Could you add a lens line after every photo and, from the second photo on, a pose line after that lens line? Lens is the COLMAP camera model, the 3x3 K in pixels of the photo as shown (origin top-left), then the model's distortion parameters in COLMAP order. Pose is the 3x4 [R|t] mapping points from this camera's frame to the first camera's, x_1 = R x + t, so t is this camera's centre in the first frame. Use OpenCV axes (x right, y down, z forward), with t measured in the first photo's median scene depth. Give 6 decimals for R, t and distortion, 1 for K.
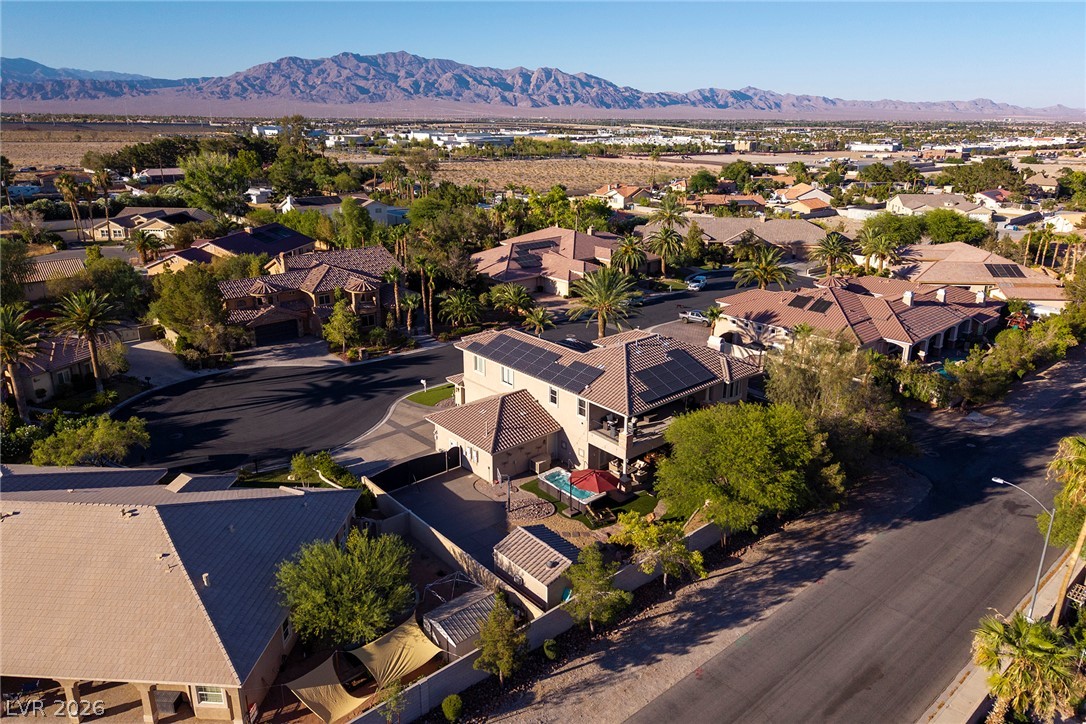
lens RADIAL K [[727.5, 0, 538.1], [0, 727.5, 329.8], [0, 0, 1]] dist [0.051669, -0.082311]
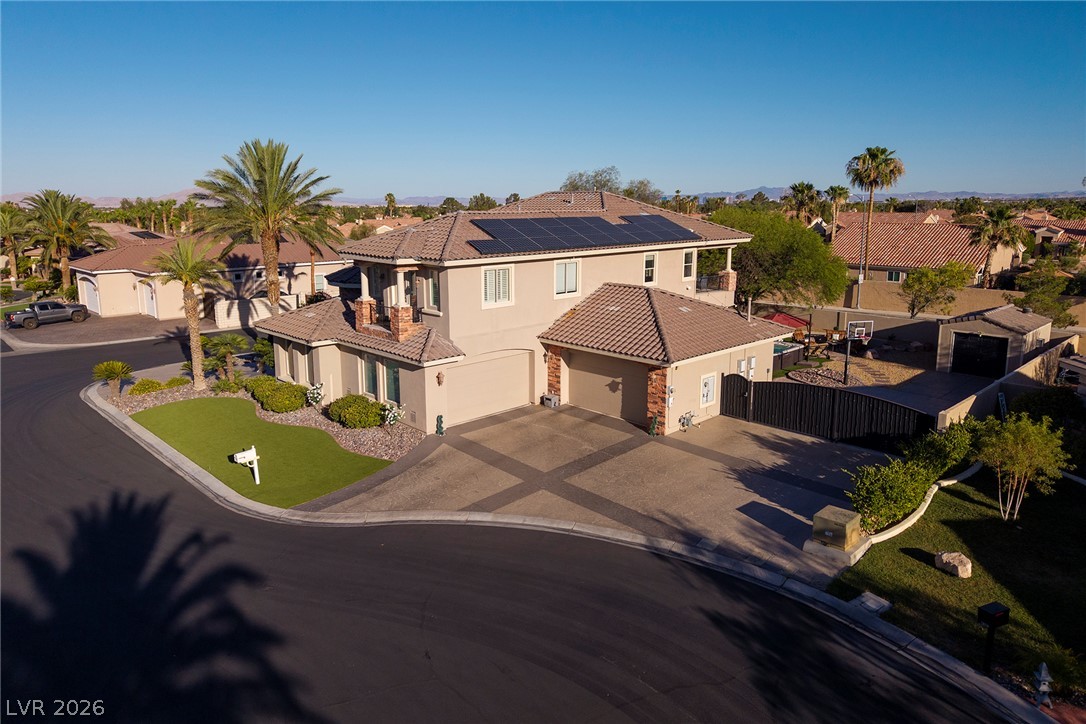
lens RADIAL K [[724.0, 0, 539.9], [0, 724.0, 335.0], [0, 0, 1]] dist [0.040080, -0.046266]
pose [[-0.056122, -0.176980, 0.982613, -0.595604], [0.280088, 0.941855, 0.185636, 0.000893], [-0.958333, 0.285636, -0.003289, 1.112208]]
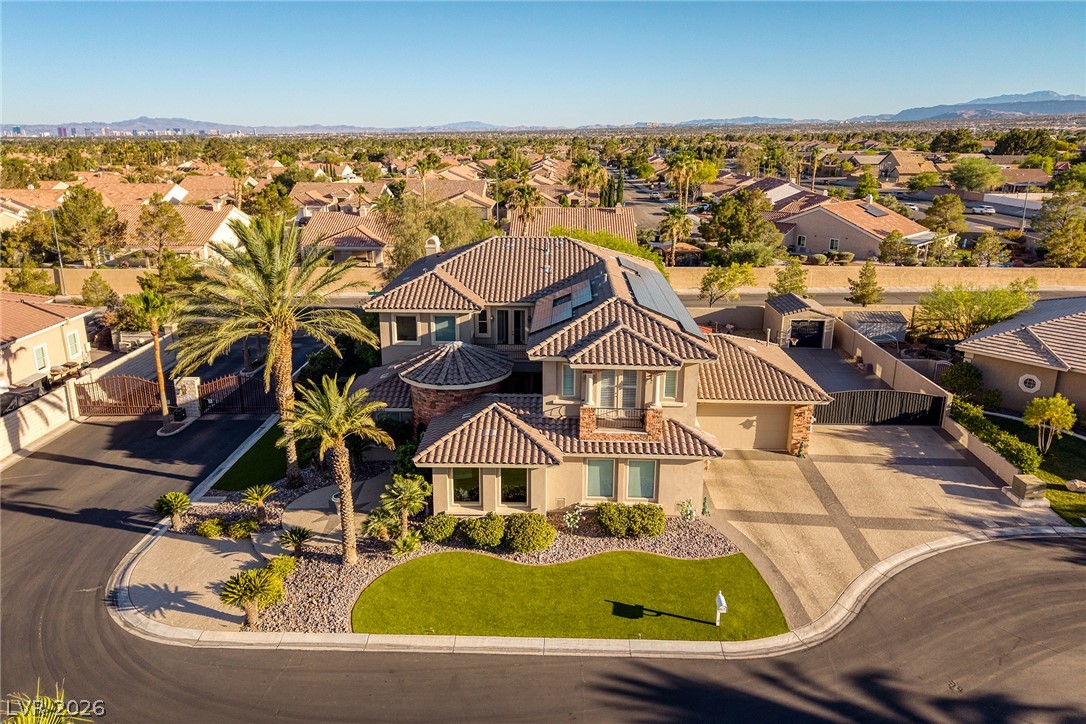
lens RADIAL K [[724.0, 0, 539.9], [0, 724.0, 335.0], [0, 0, 1]] dist [0.040080, -0.046266]
pose [[-0.736958, -0.182684, 0.650783, -0.363491], [0.186718, 0.870304, 0.455749, -0.237487], [-0.649638, 0.457381, -0.607268, 1.526667]]
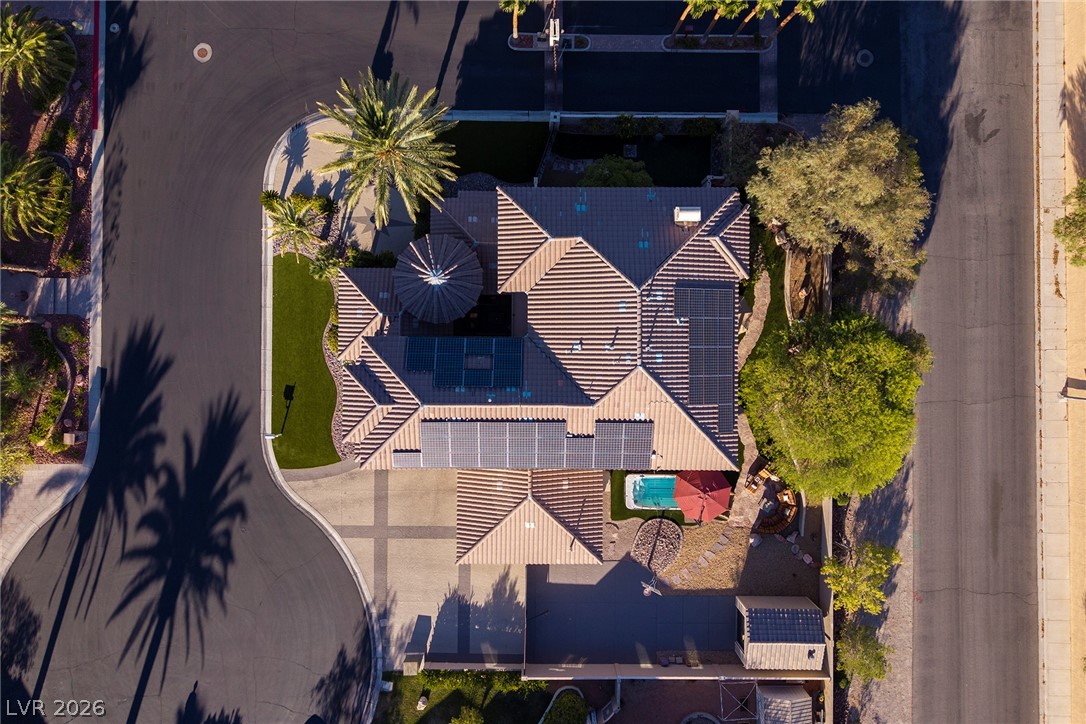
lens RADIAL K [[724.0, 0, 539.9], [0, 724.0, 335.0], [0, 0, 1]] dist [0.040080, -0.046266]
pose [[0.655948, -0.754733, 0.010501, 0.074064], [0.198659, 0.186045, 0.962248, -0.658621], [-0.728194, -0.629099, 0.271970, 0.913346]]
